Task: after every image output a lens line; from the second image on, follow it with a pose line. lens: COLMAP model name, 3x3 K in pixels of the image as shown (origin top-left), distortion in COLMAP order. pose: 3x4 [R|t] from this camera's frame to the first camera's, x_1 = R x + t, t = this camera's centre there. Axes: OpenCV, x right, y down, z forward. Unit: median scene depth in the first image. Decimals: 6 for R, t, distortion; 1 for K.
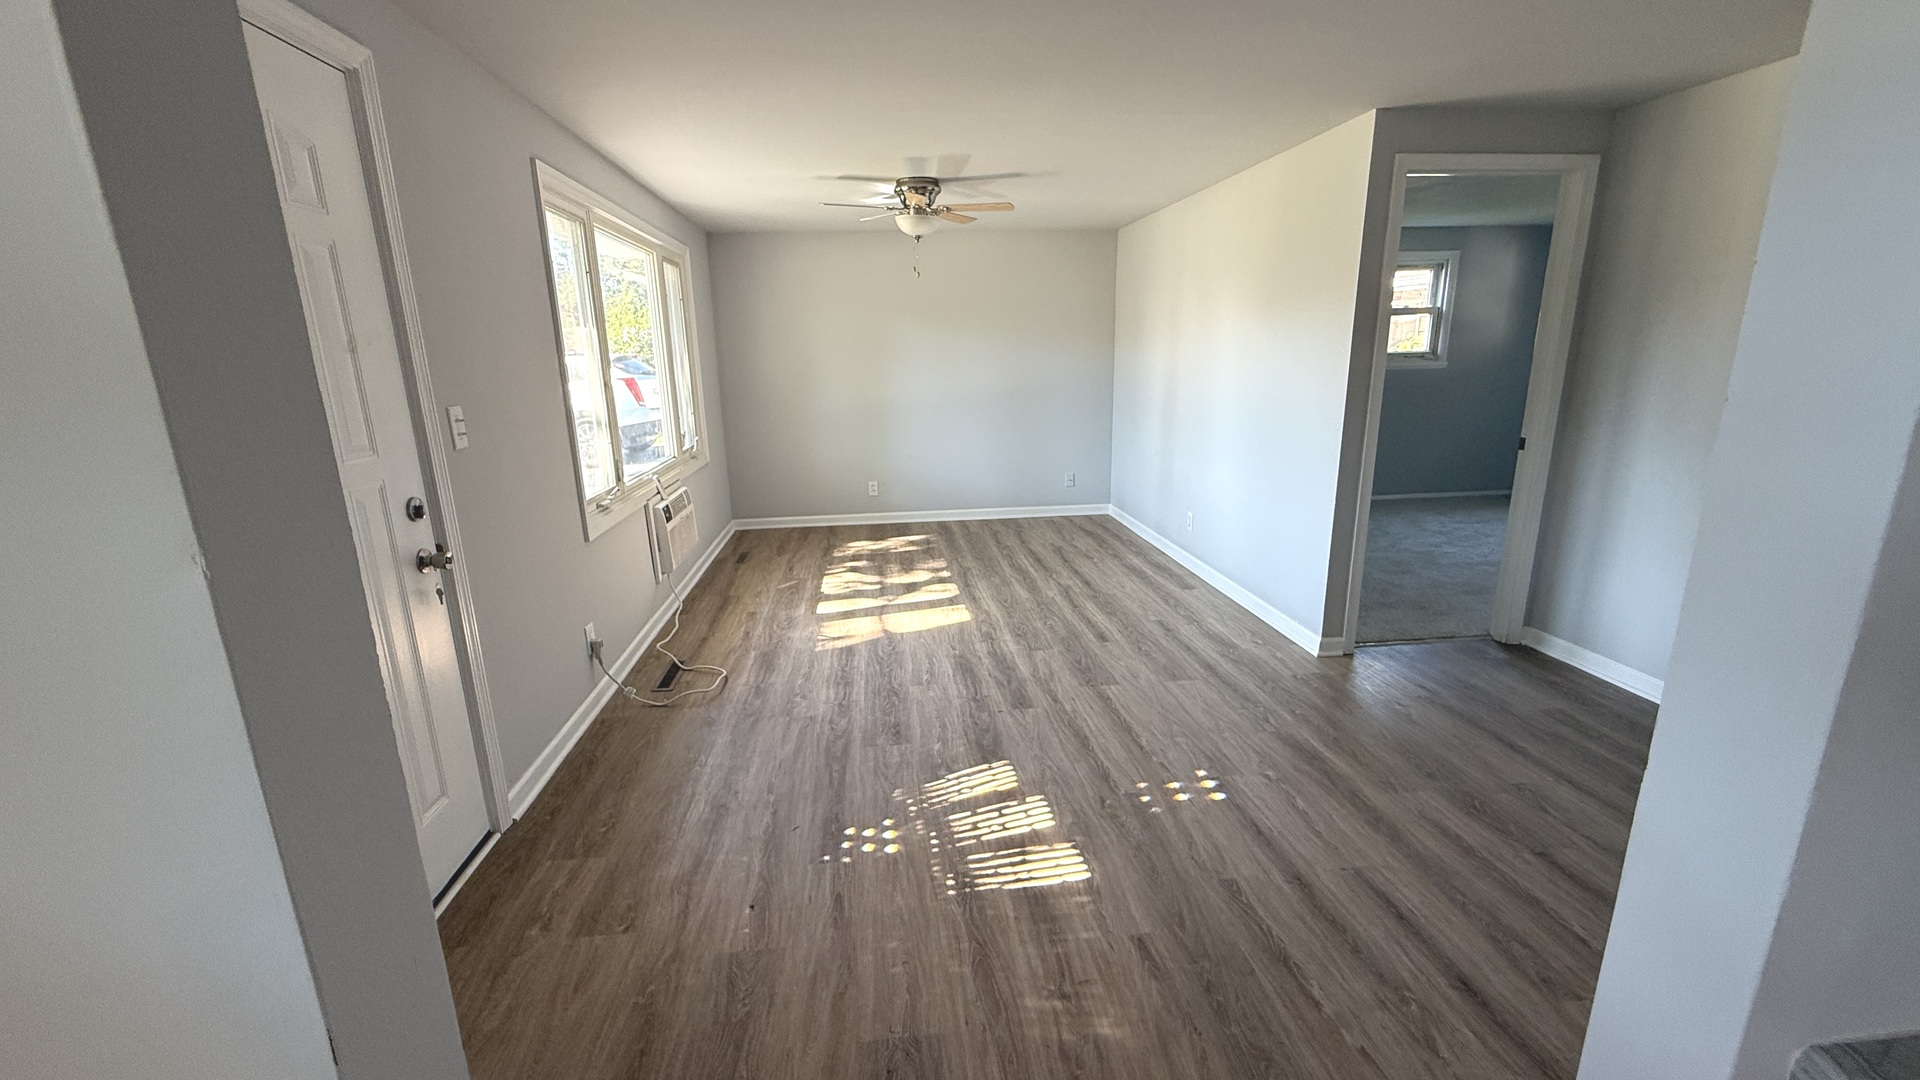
lens RADIAL K [[767.6, 0, 952.9], [0, 767.6, 538.9], [0, 0, 1]] dist [0.001485, -0.000303]
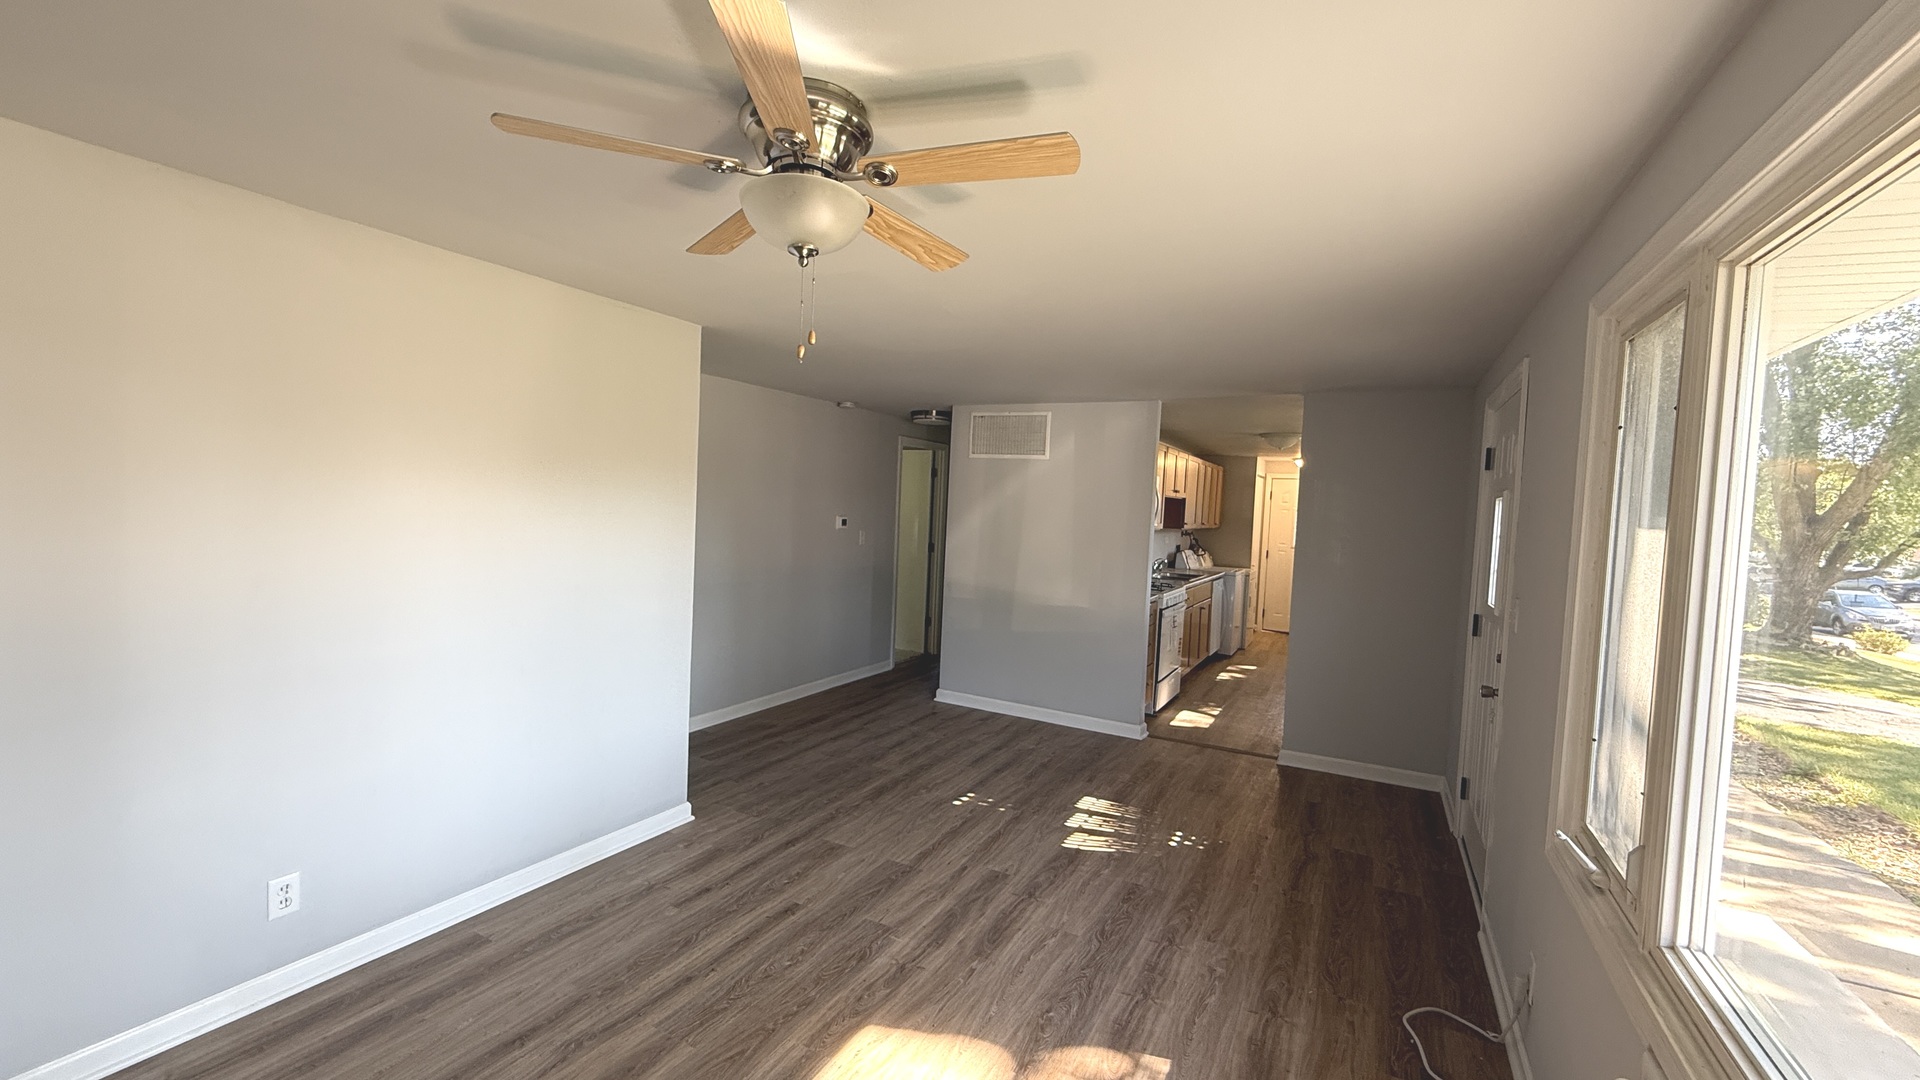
lens RADIAL K [[767.6, 0, 952.9], [0, 767.6, 538.9], [0, 0, 1]] dist [0.001485, -0.000303]
pose [[-0.822010, -0.041334, 0.567971, -0.361028], [0.110855, 0.966669, 0.230787, -0.391374], [-0.558579, 0.252672, -0.790029, 1.475982]]
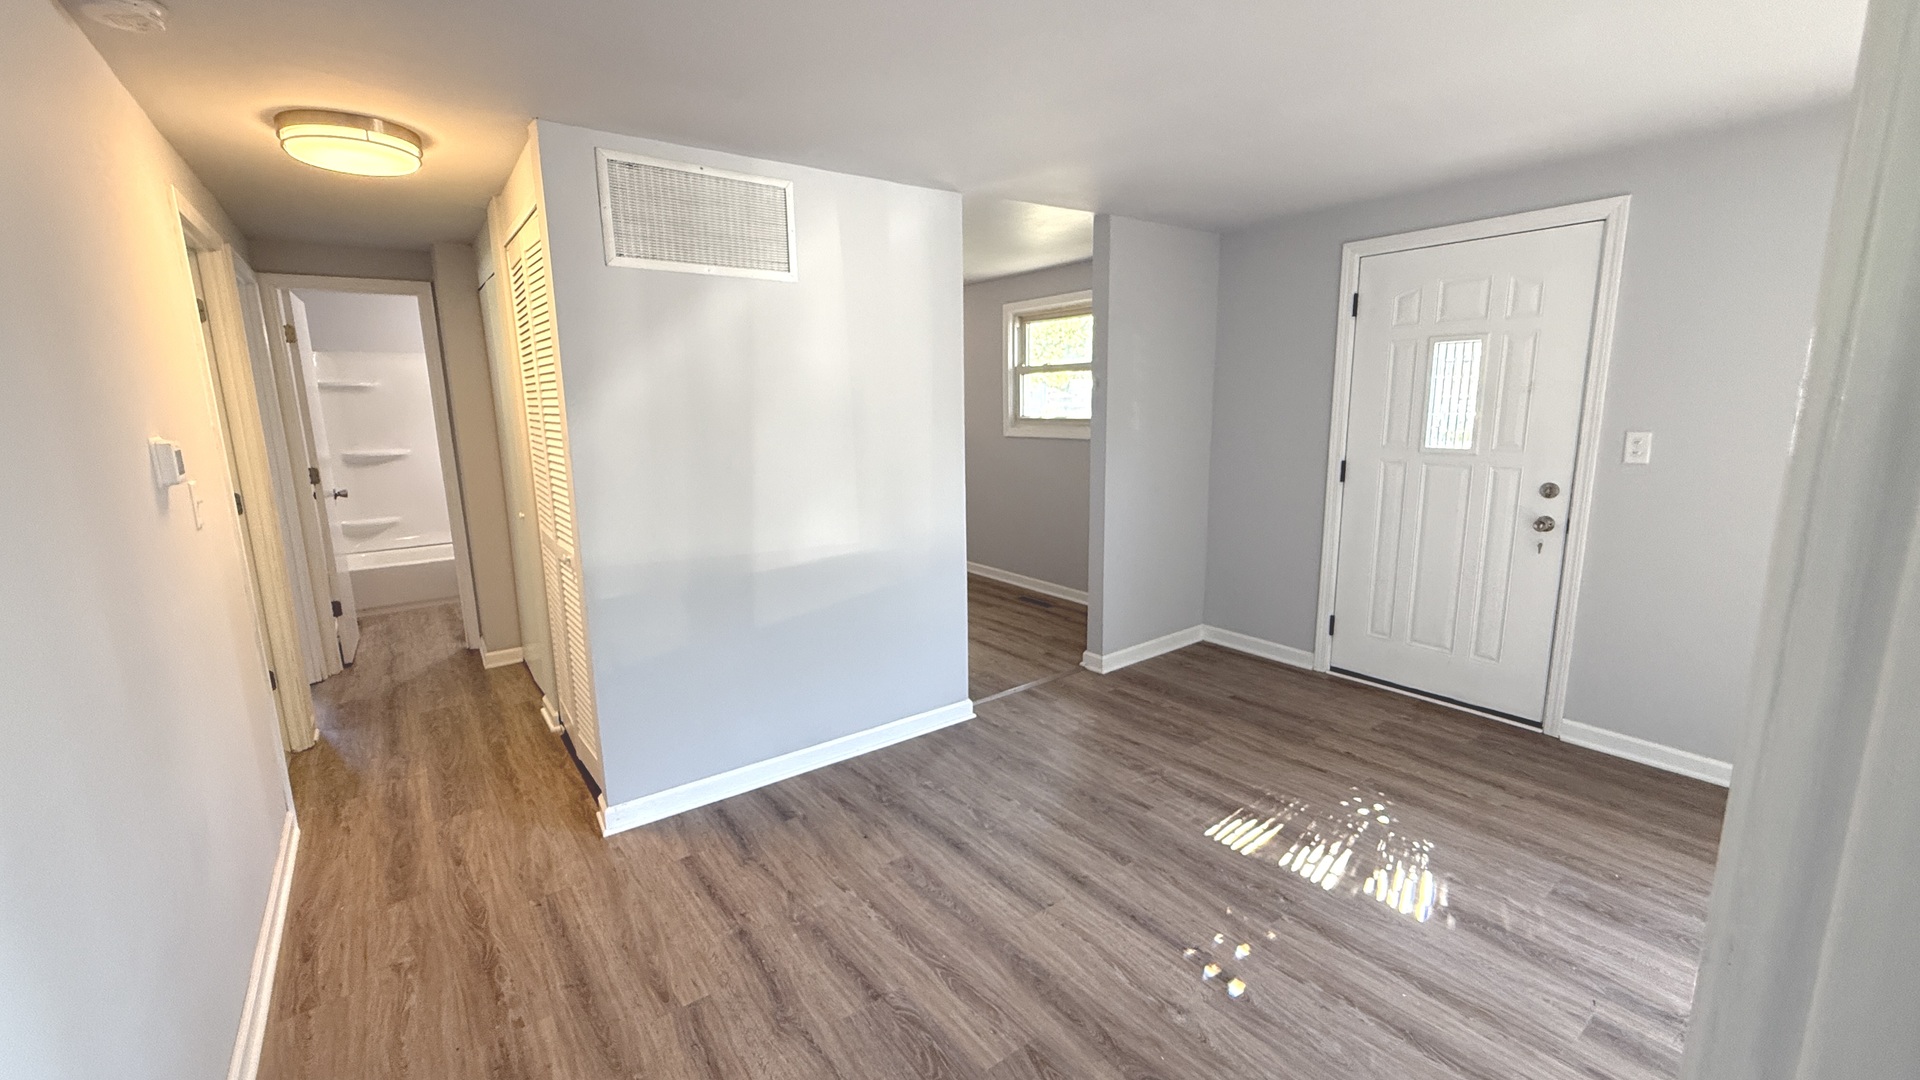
lens RADIAL K [[767.6, 0, 952.9], [0, 767.6, 538.9], [0, 0, 1]] dist [0.001485, -0.000303]
pose [[-0.862531, 0.128978, -0.489291, 0.625058], [-0.086934, 0.914819, 0.394397, -0.253861], [0.498481, 0.382716, -0.777847, 0.906378]]
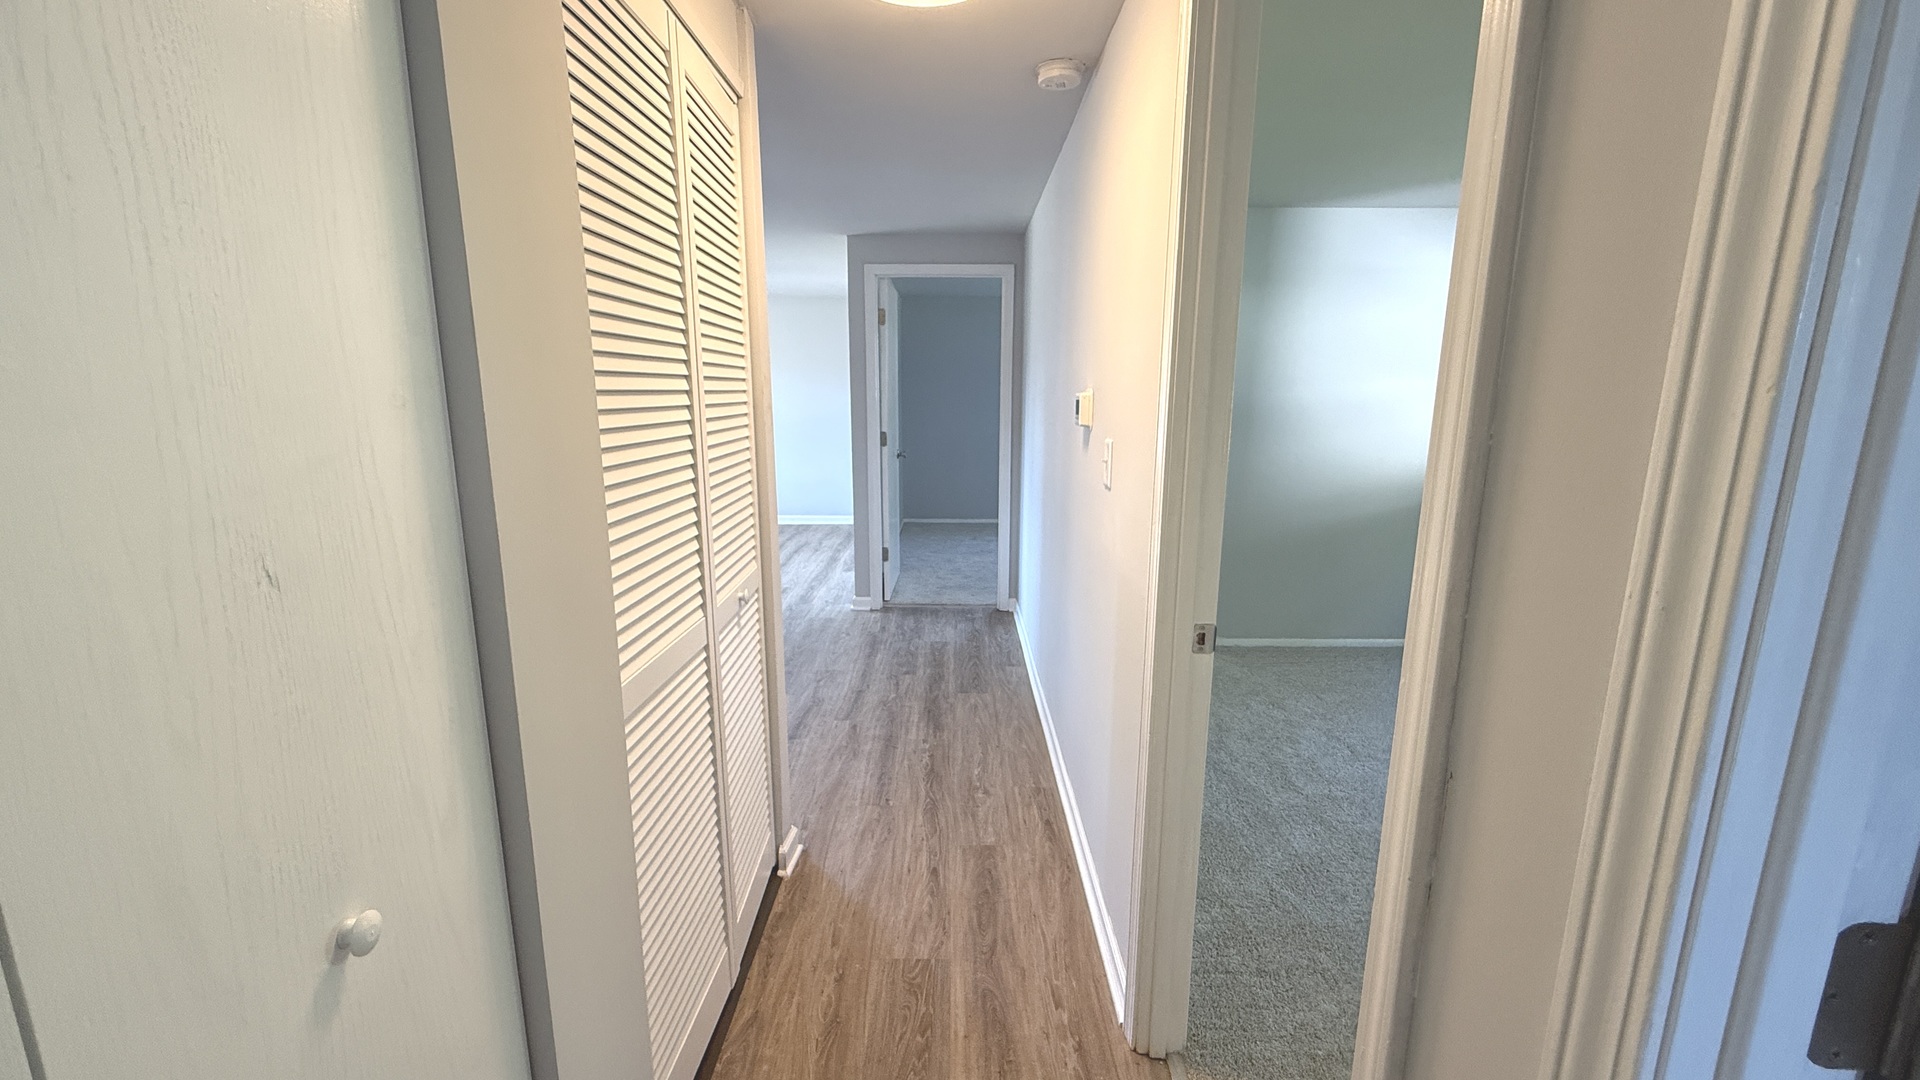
lens RADIAL K [[767.6, 0, 952.9], [0, 767.6, 538.9], [0, 0, 1]] dist [0.001485, -0.000303]
pose [[0.993730, 0.043310, -0.103077, 0.774562], [-0.048341, 0.997733, -0.046813, 0.077835], [0.100816, 0.051503, 0.993571, -0.366166]]
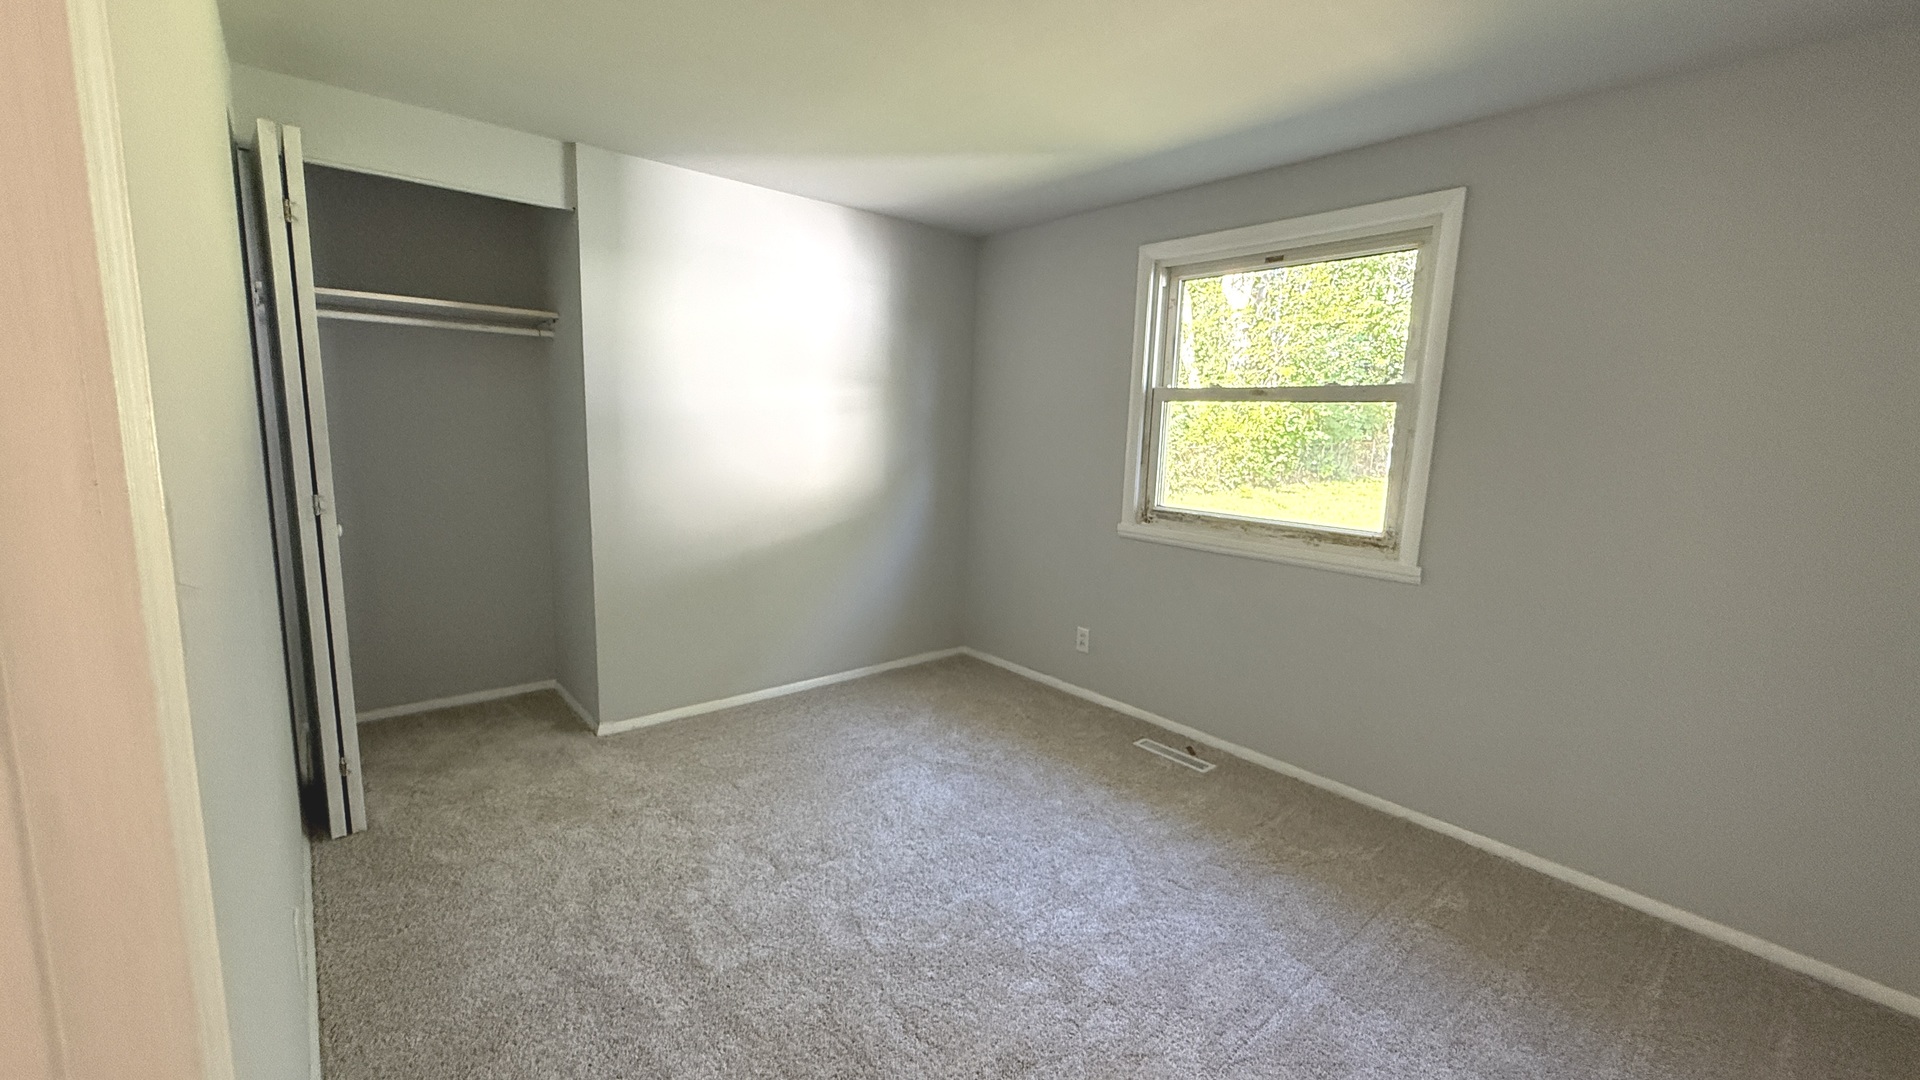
lens RADIAL K [[767.6, 0, 952.9], [0, 767.6, 538.9], [0, 0, 1]] dist [0.001485, -0.000303]
pose [[0.825154, -0.040824, 0.563431, 0.903506], [0.089903, 0.994164, -0.059632, 0.032413], [-0.557708, 0.099860, 0.824008, -0.112278]]
